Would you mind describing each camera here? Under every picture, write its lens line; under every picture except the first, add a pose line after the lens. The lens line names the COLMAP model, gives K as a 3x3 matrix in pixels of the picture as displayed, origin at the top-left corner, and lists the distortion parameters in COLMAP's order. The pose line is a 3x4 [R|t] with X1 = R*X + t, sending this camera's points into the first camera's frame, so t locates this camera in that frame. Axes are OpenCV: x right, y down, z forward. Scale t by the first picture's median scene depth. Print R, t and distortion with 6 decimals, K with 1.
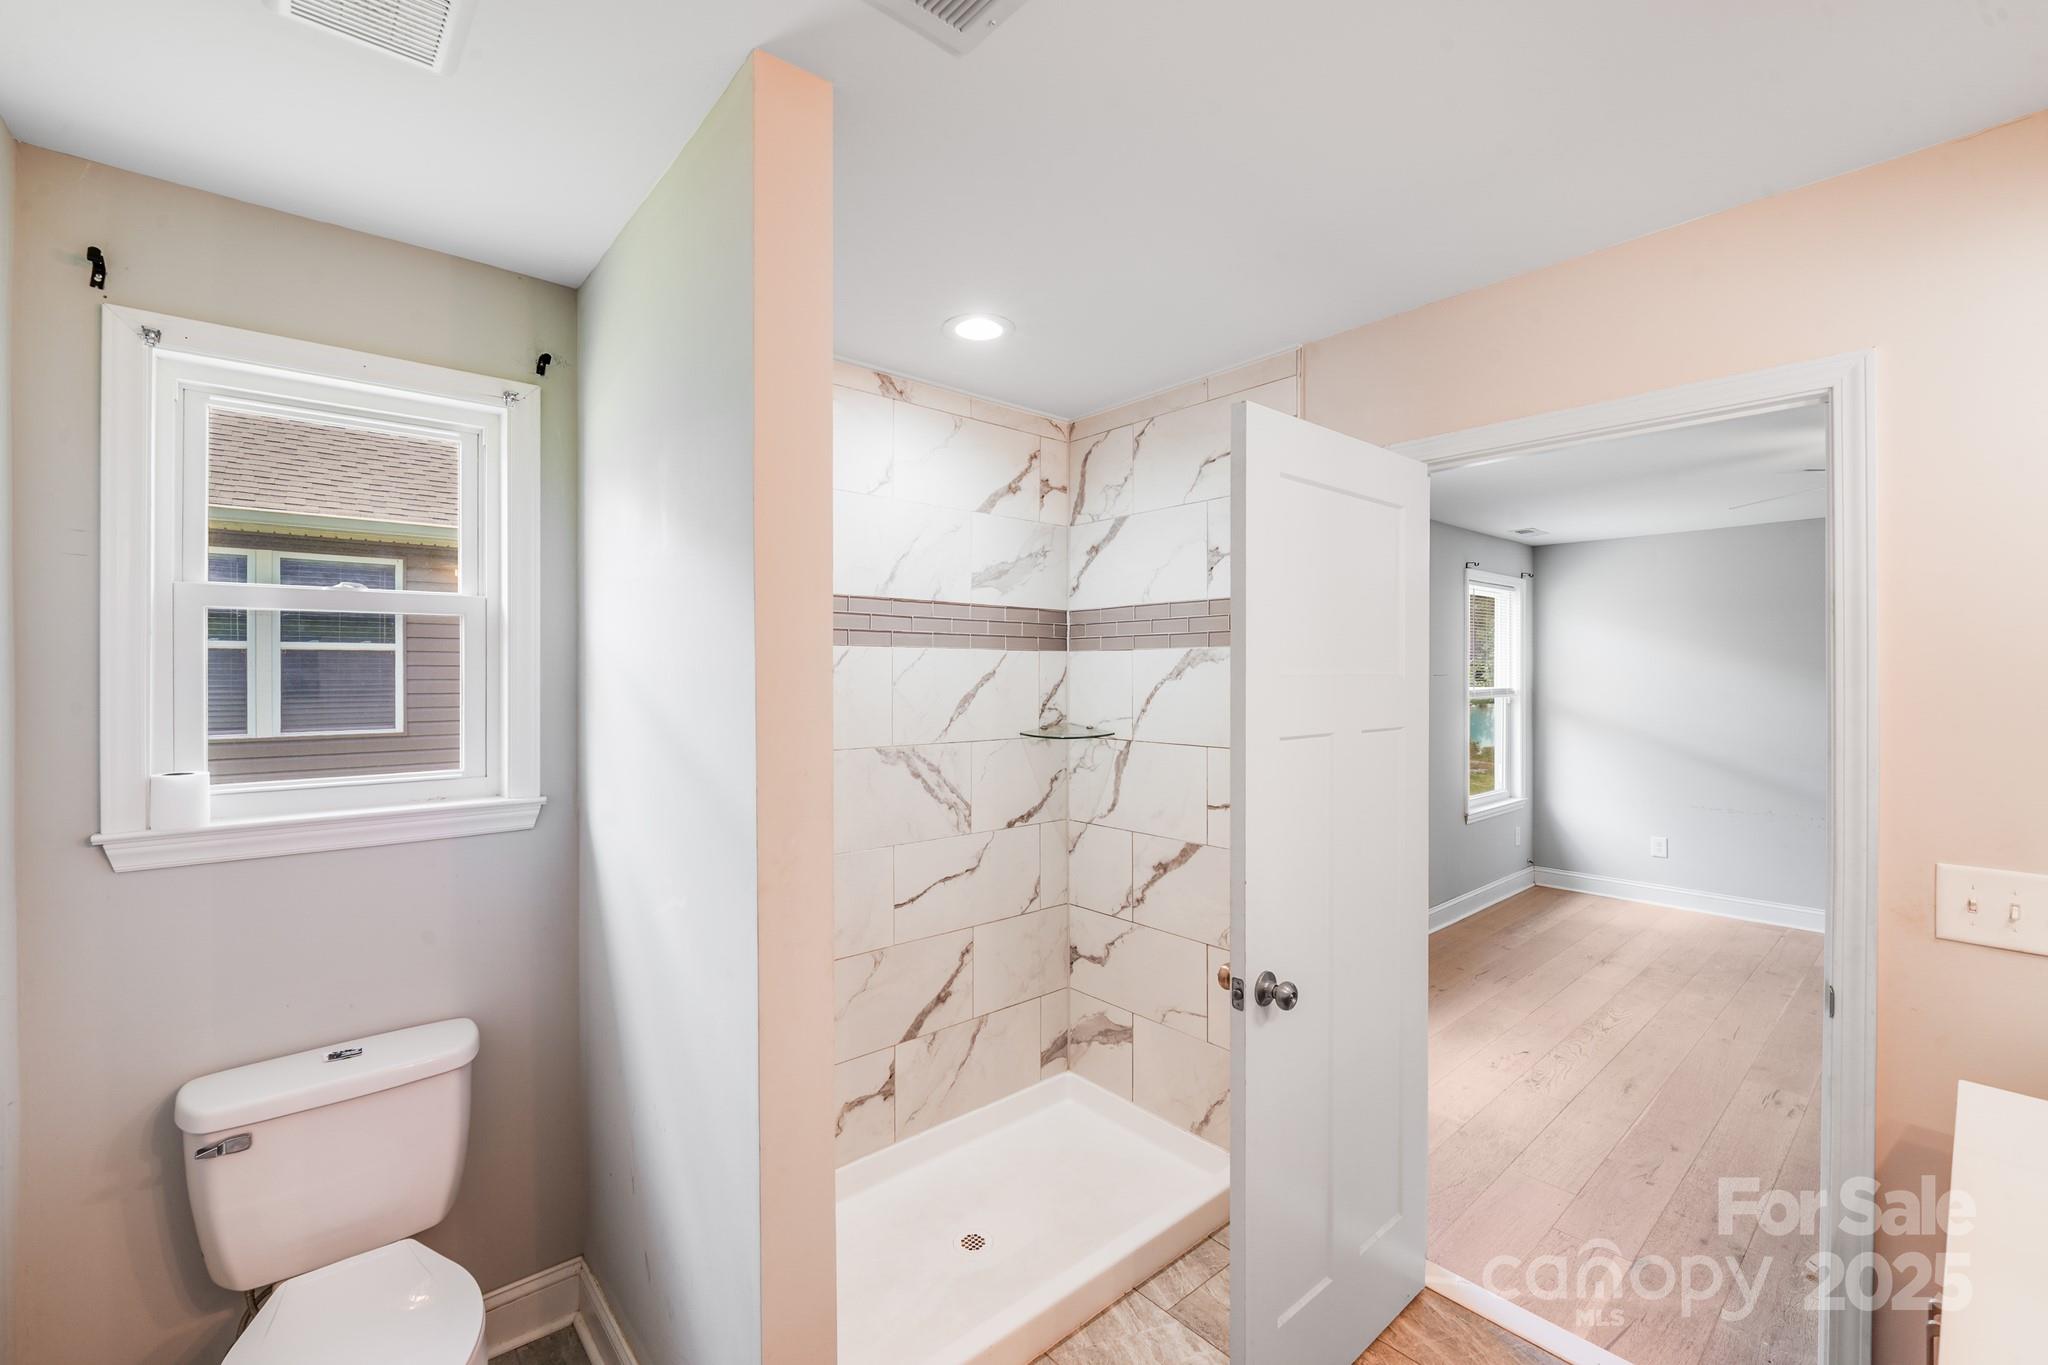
lens RADIAL K [[841.6, 0, 1013.9], [0, 841.6, 681.9], [0, 0, 1]] dist [0.000866, -0.006750]
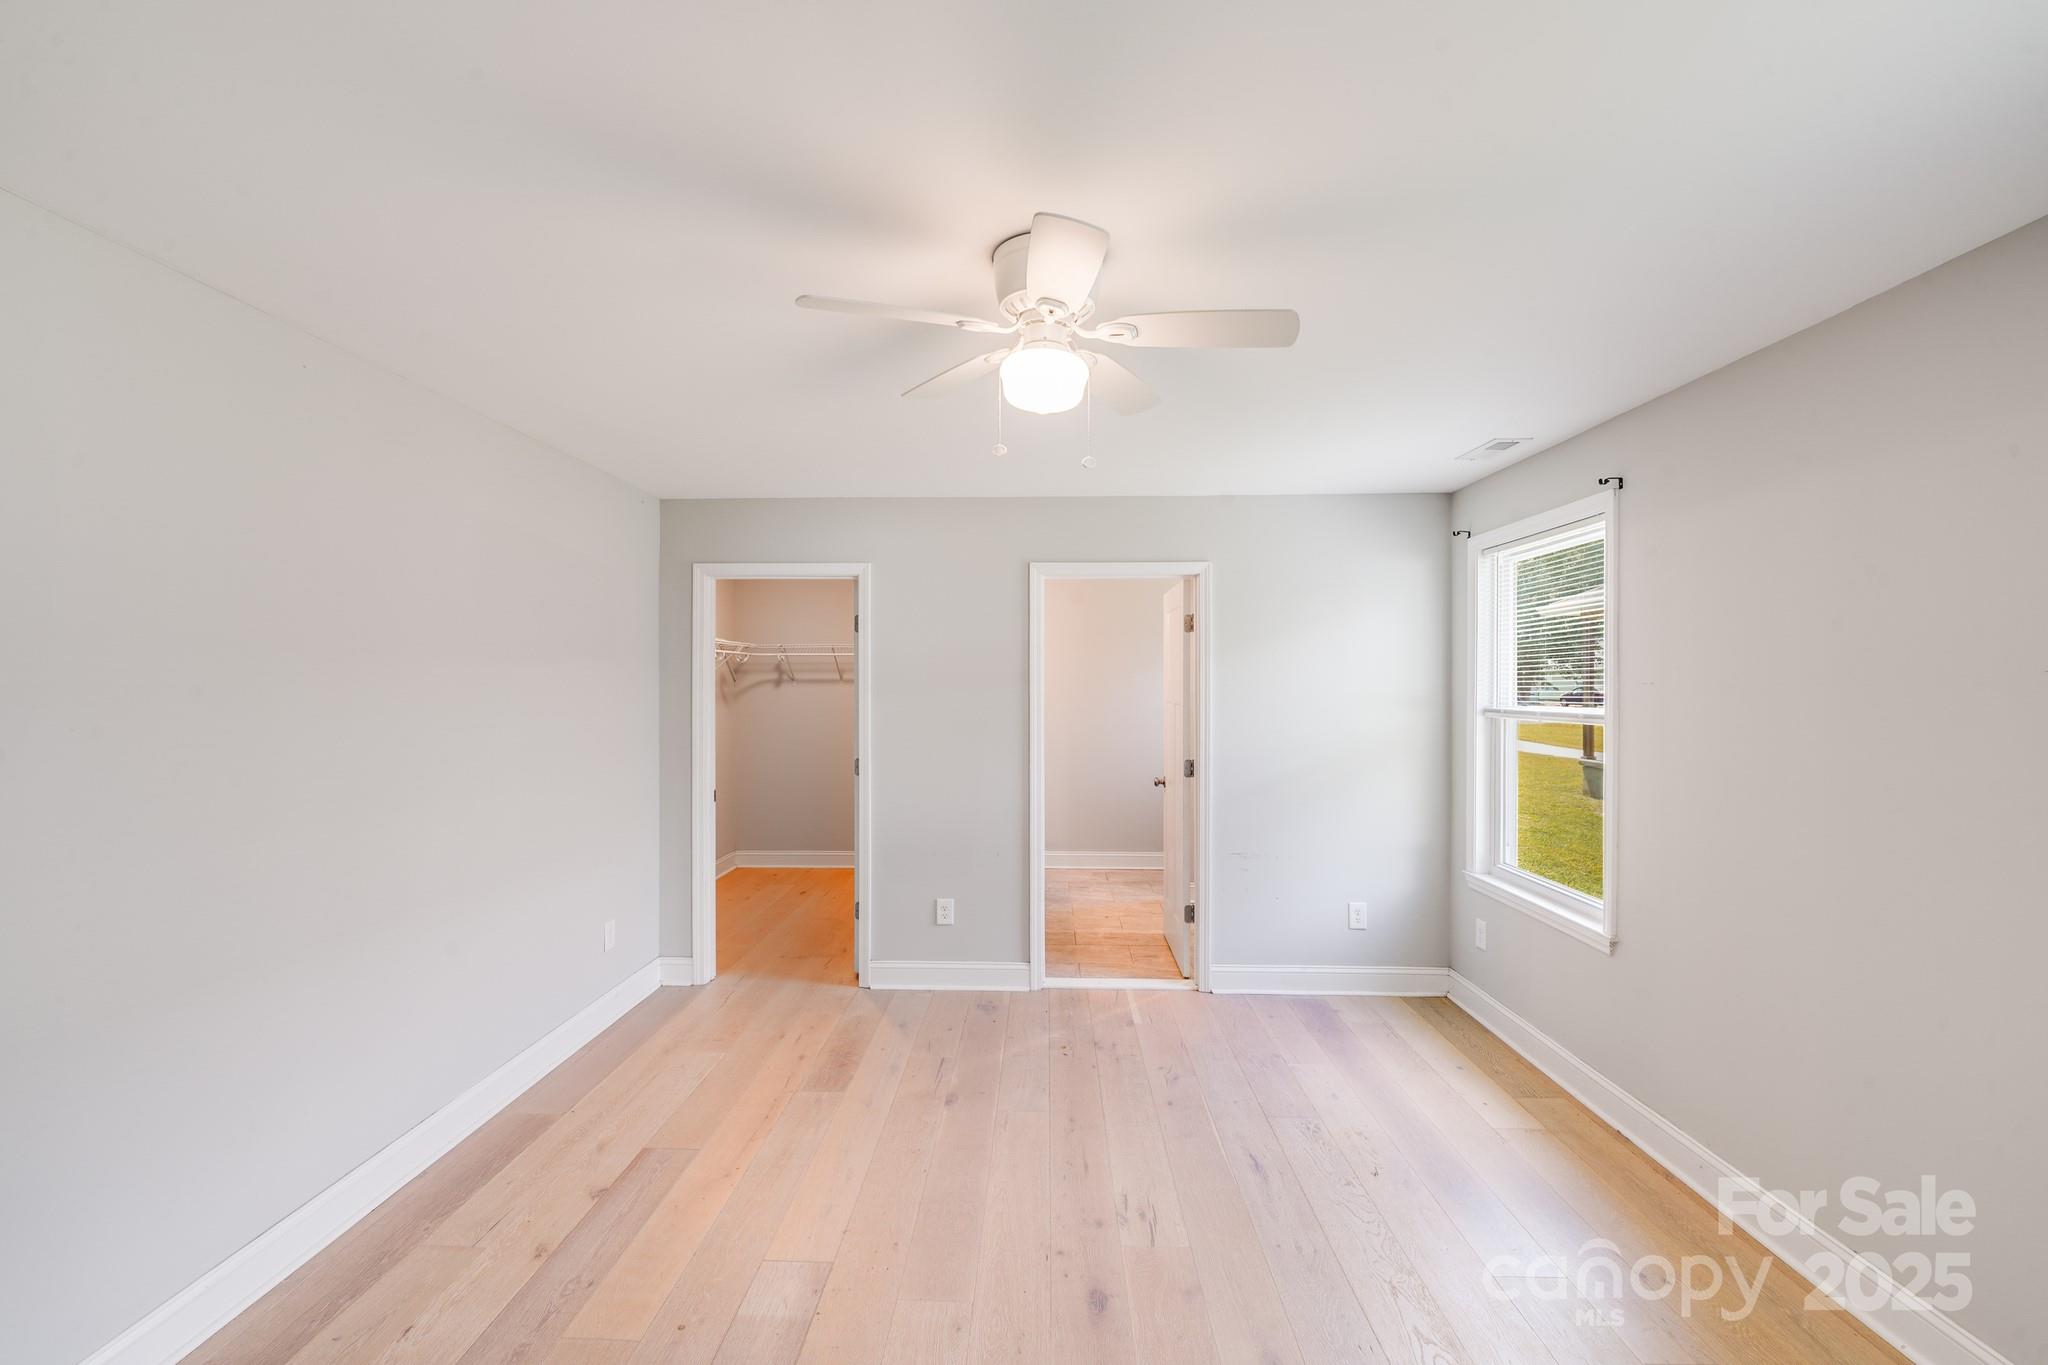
lens RADIAL K [[841.6, 0, 1013.9], [0, 841.6, 681.9], [0, 0, 1]] dist [0.000866, -0.006750]
pose [[-0.679323, 0.006654, -0.733809, 0.856177], [-0.005167, 0.999891, 0.013851, -0.011270], [0.733821, 0.013201, -0.679214, 0.782507]]
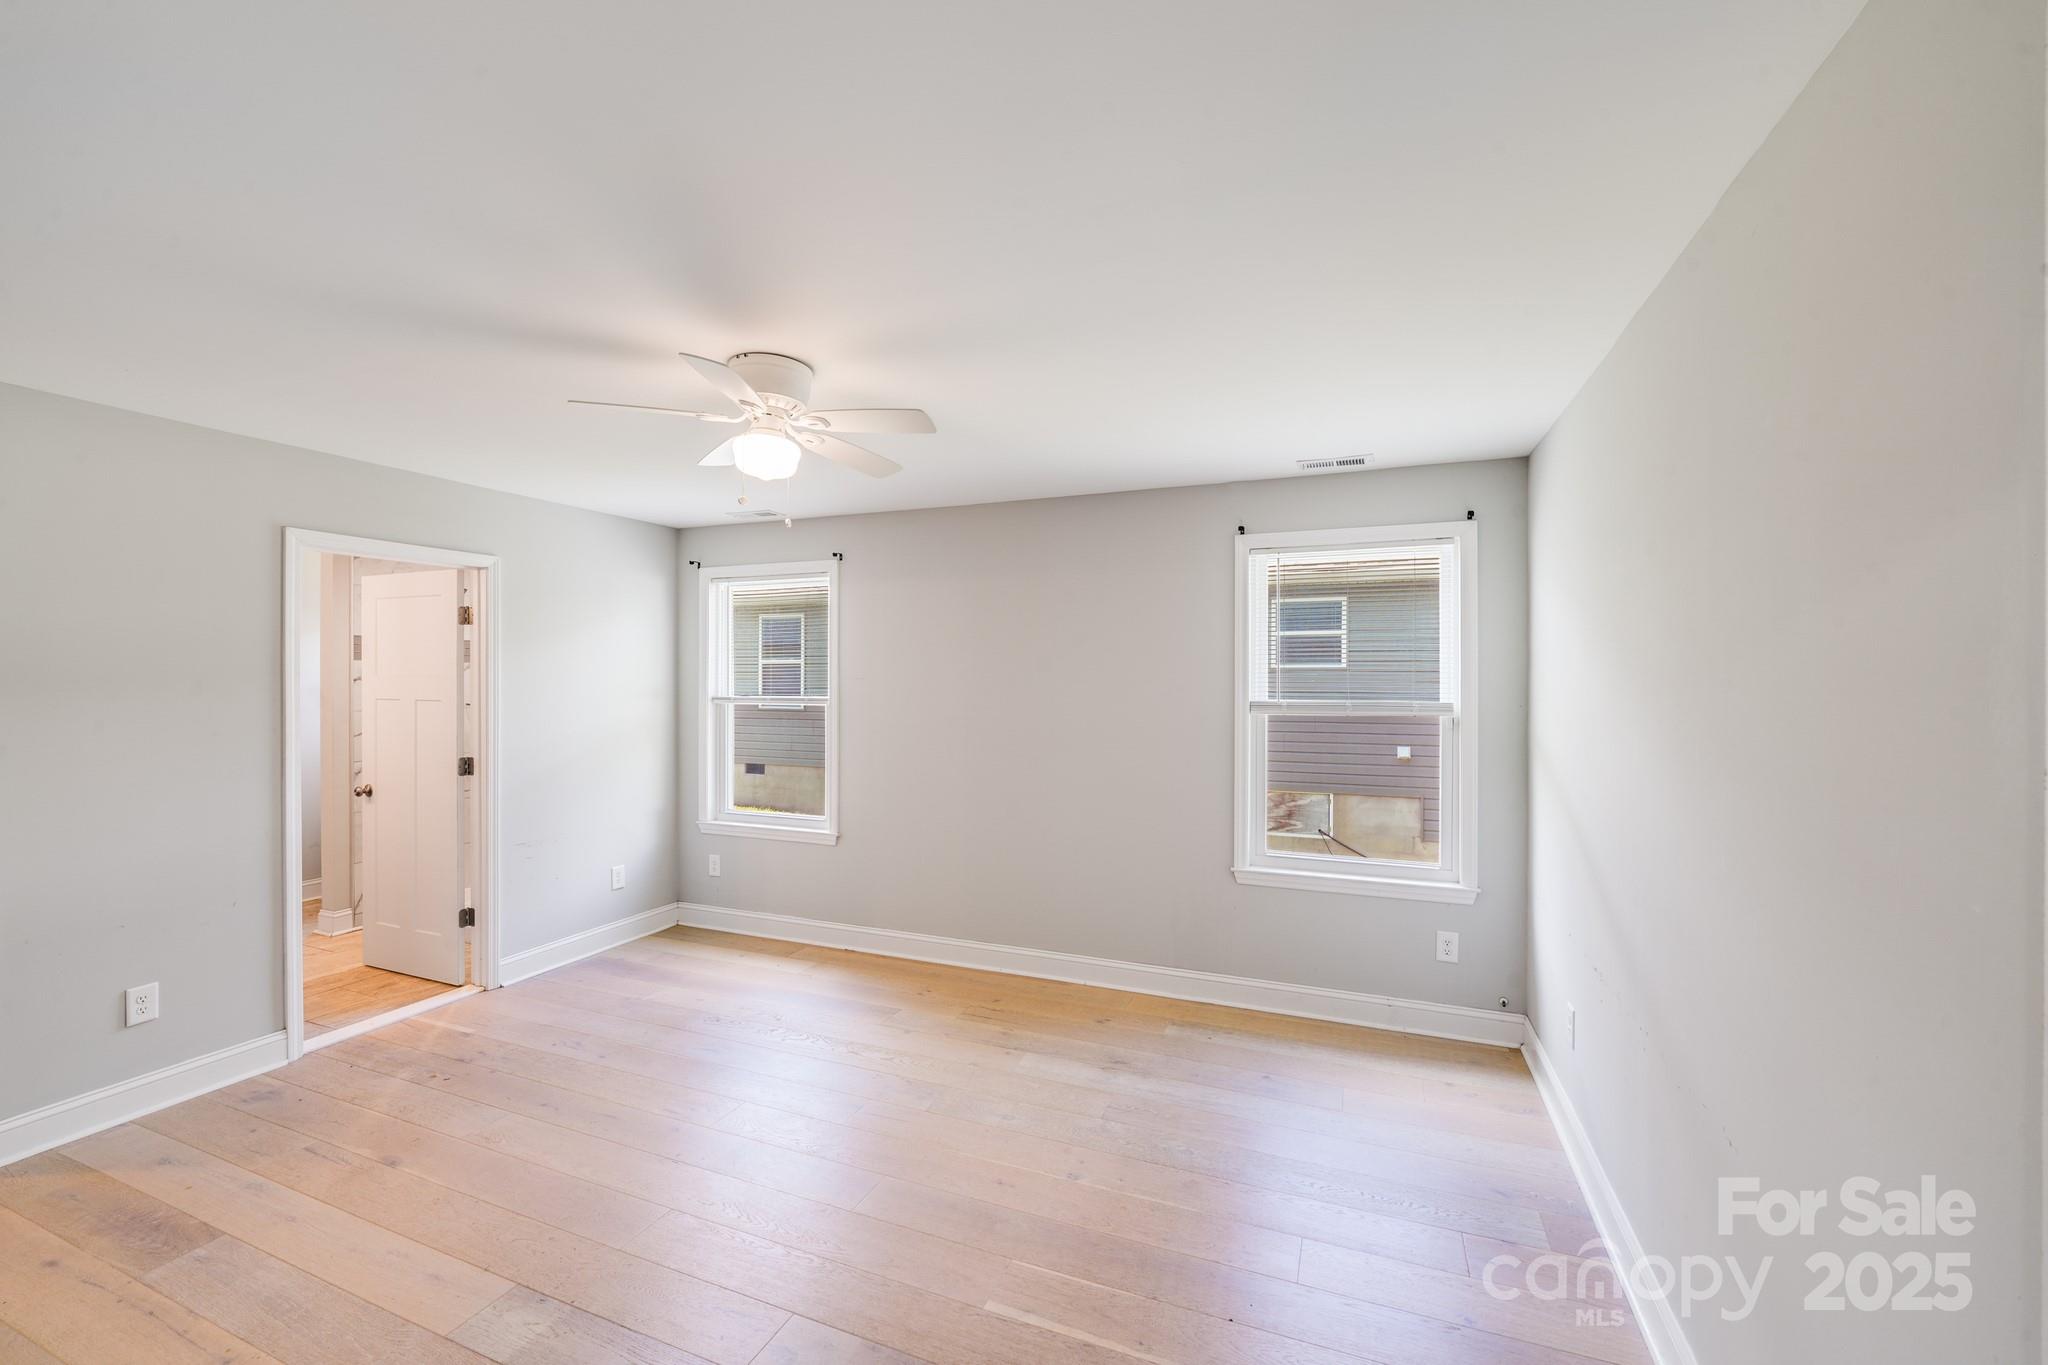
lens RADIAL K [[829.7, 0, 1024.0], [0, 829.7, 682.5], [0, 0, 1]] dist [0.000513, -0.006551]
pose [[0.459116, 0.009681, -0.888324, 1.055006], [-0.014524, 0.999889, 0.003391, -0.005907], [0.888258, 0.011346, 0.459205, 0.479842]]
